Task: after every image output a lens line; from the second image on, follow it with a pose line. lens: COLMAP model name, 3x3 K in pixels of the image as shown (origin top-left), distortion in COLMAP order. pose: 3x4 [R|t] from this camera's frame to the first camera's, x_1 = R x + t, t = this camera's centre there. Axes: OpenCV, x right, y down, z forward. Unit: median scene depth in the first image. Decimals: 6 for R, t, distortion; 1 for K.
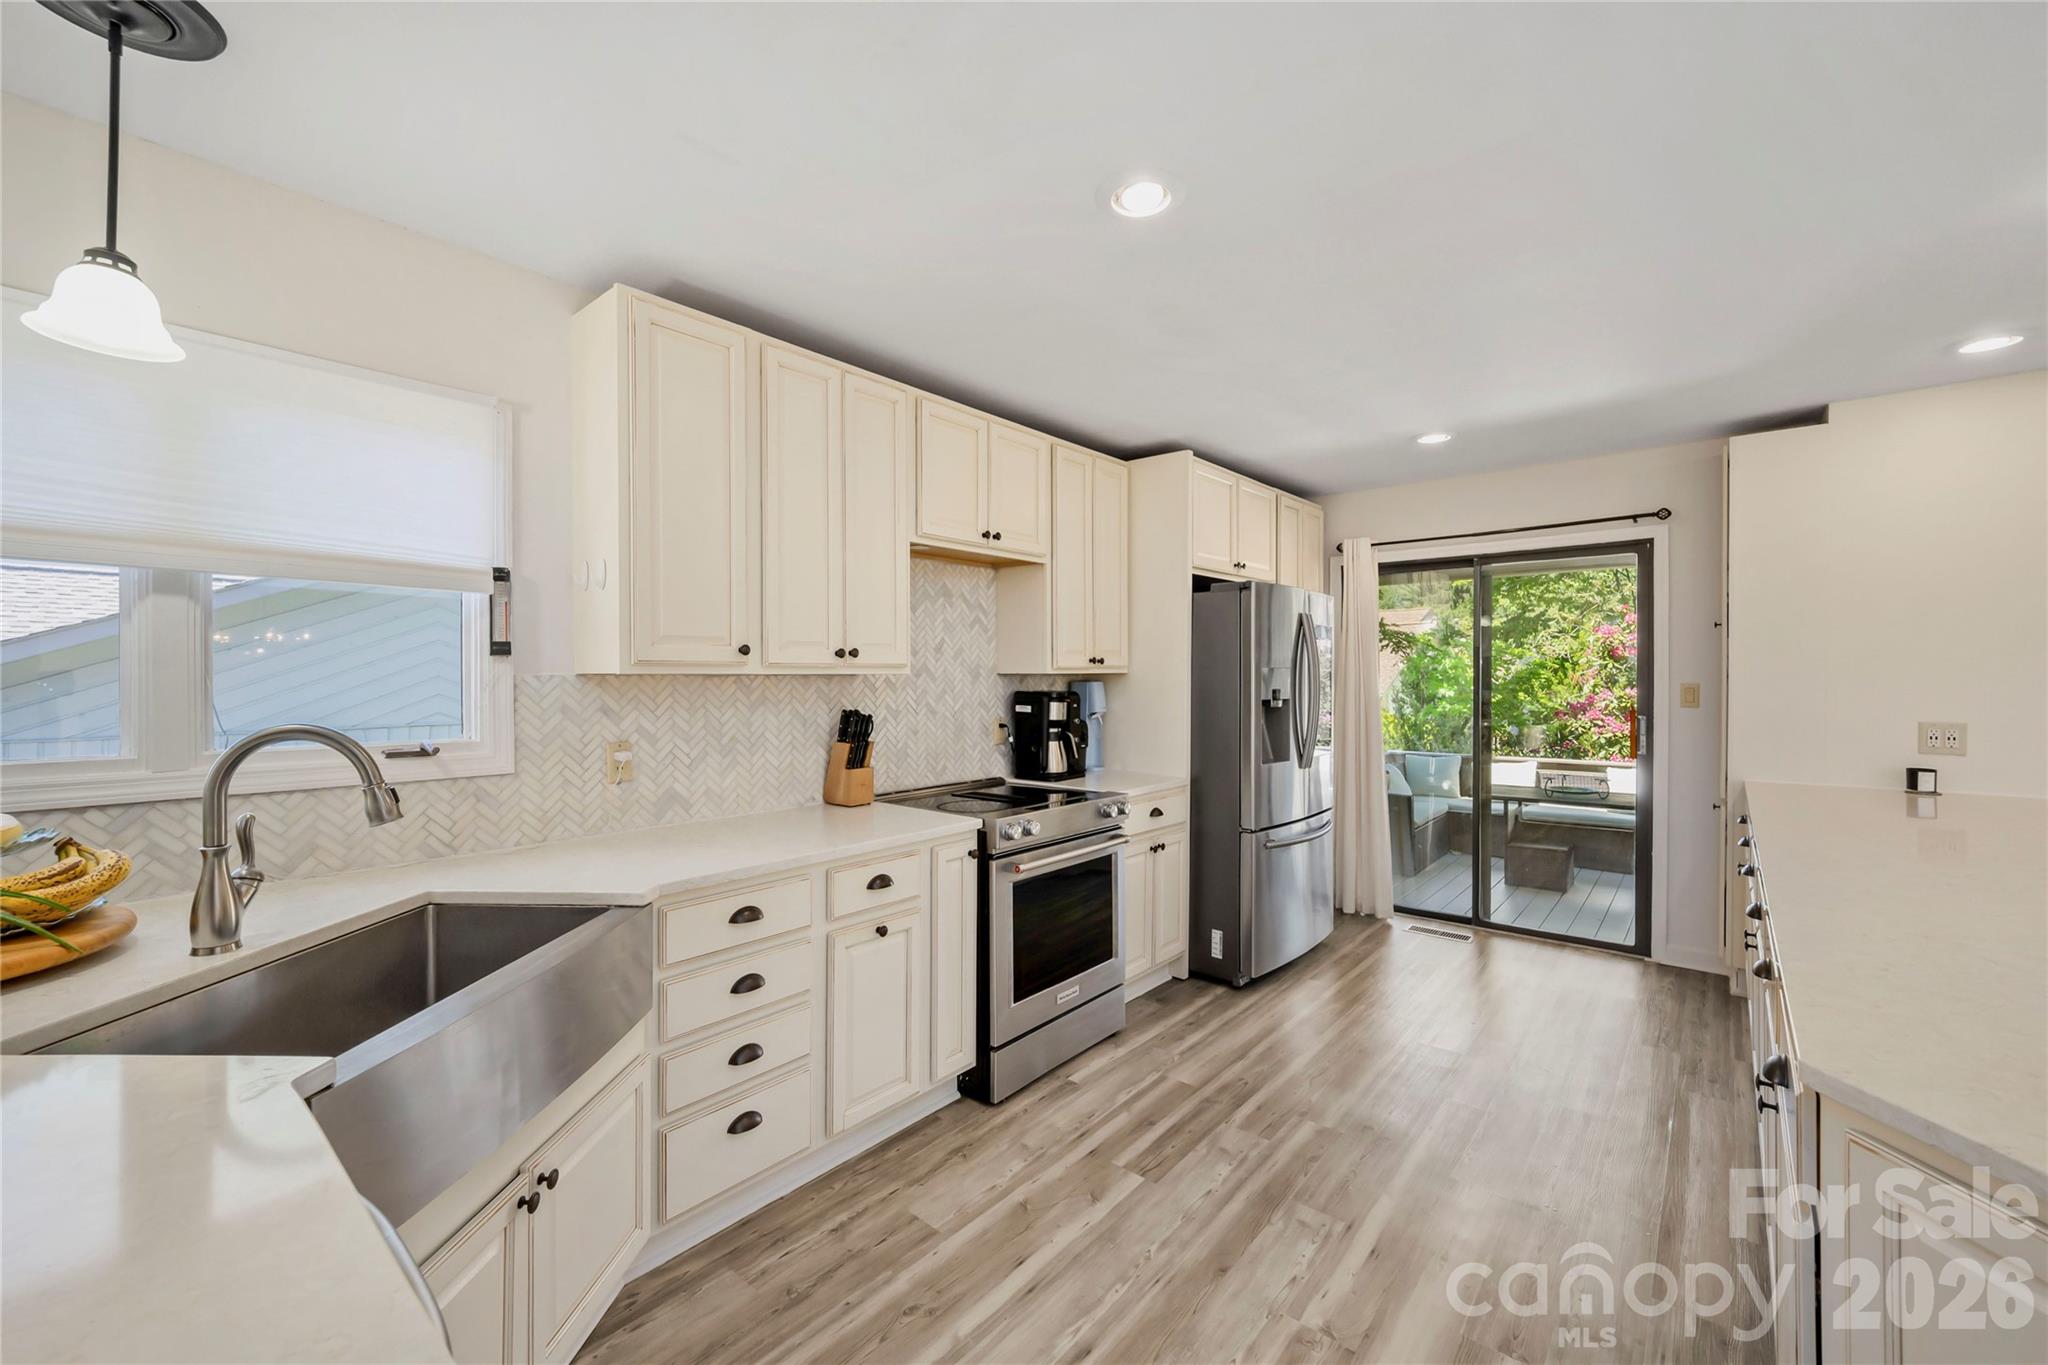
lens RADIAL K [[830.4, 0, 1053.0], [0, 830.4, 675.3], [0, 0, 1]] dist [0.003957, -0.001165]
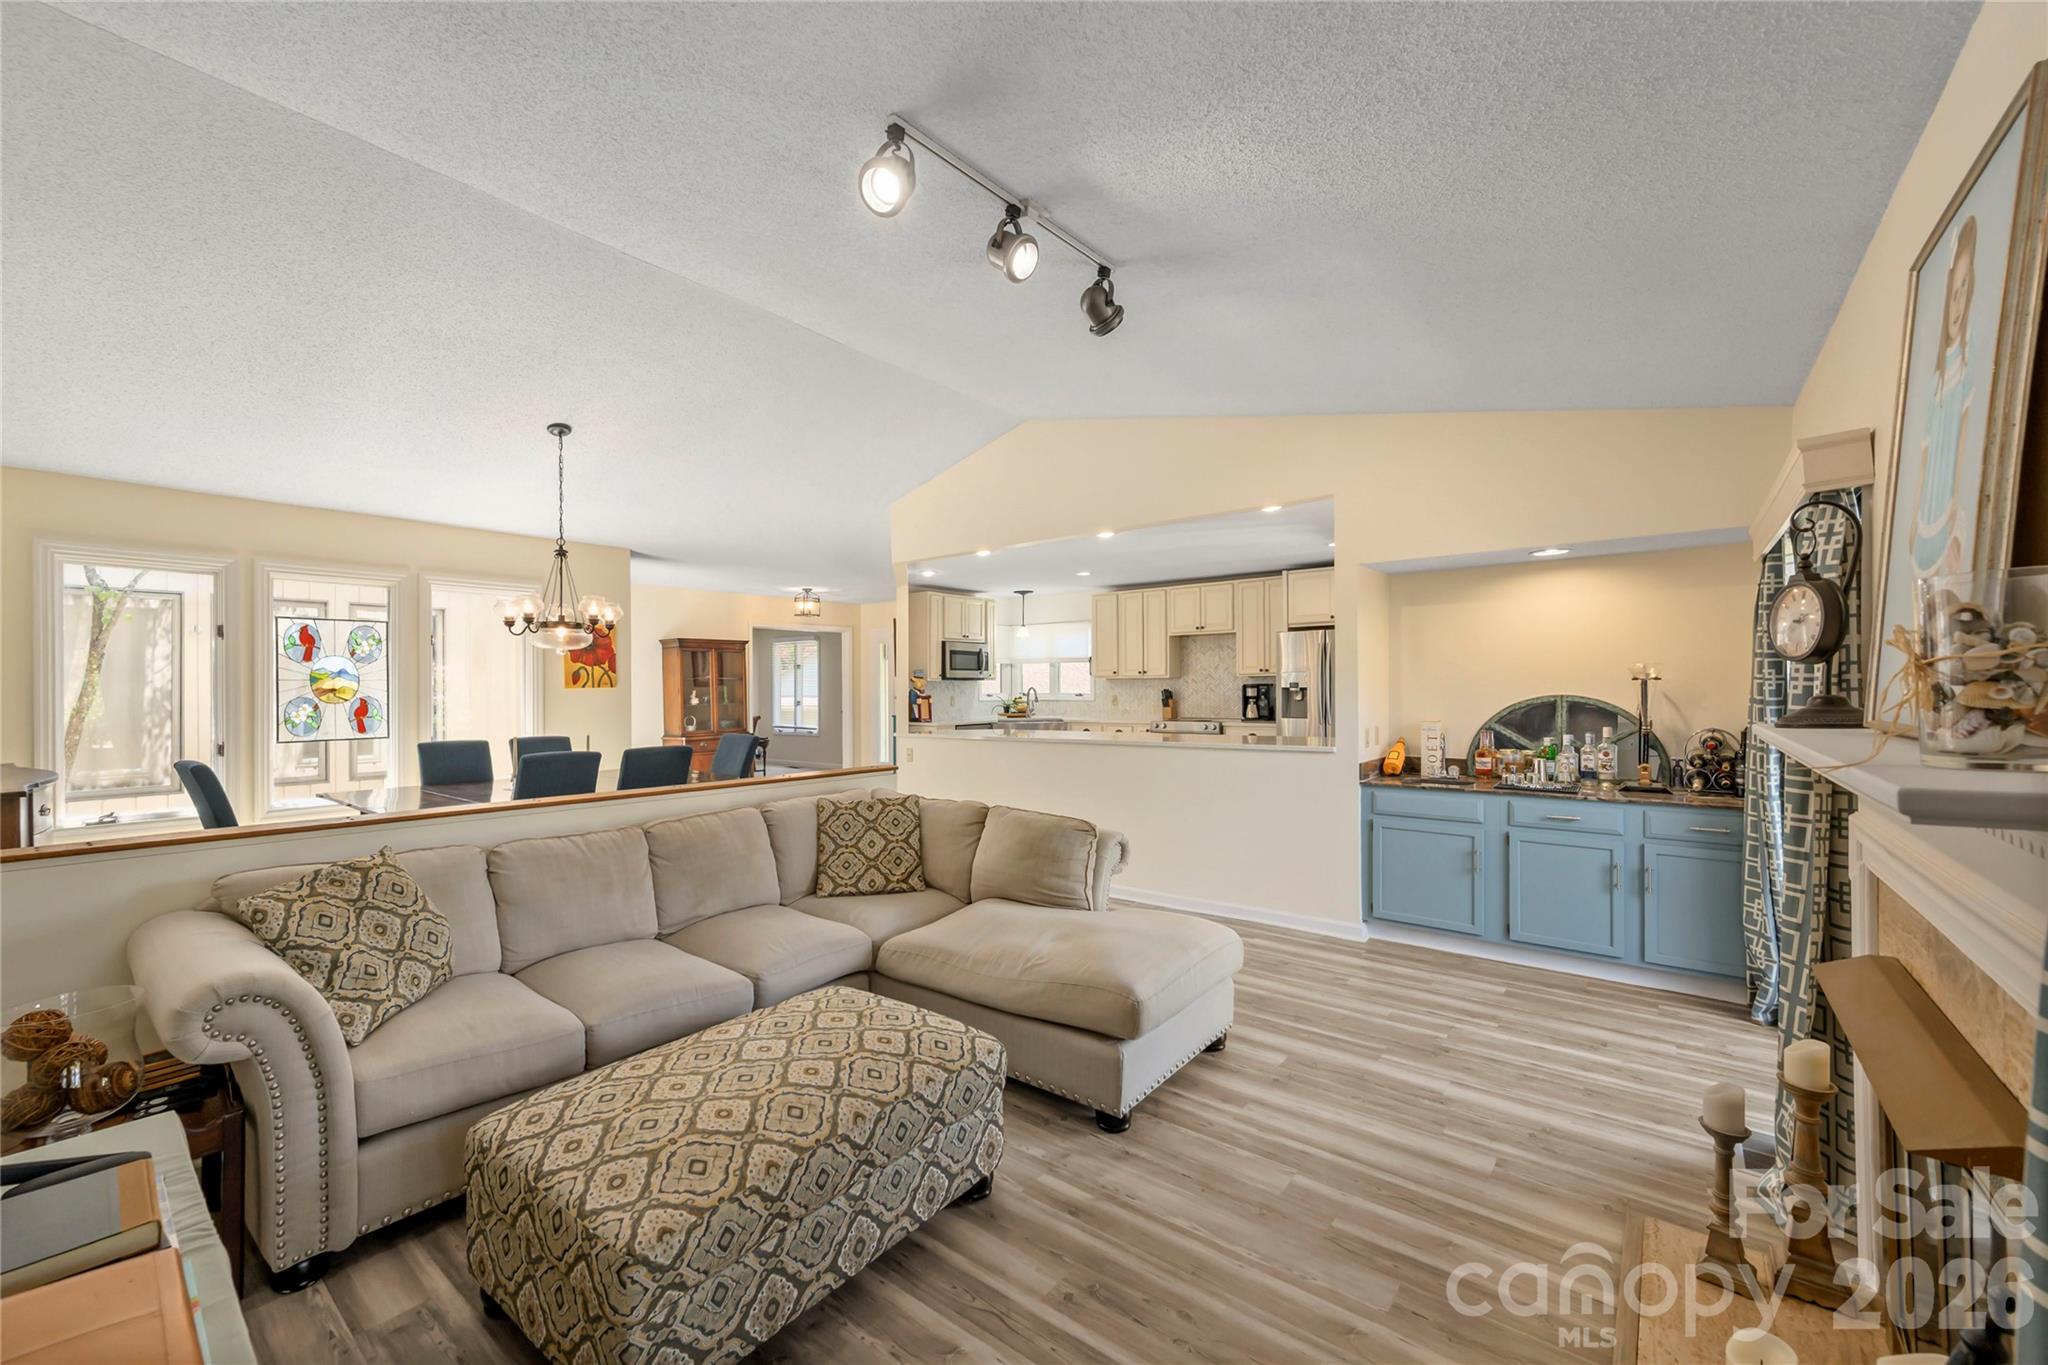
lens RADIAL K [[789.7, 0, 985.2], [0, 789.7, 692.7], [0, 0, 1]] dist [-0.005608, 0.000425]
pose [[-0.010709, 0.006742, -0.999920, 2.753828], [0.005826, 0.999961, 0.006680, 0.030310], [0.999926, -0.005754, -0.010748, 0.329814]]
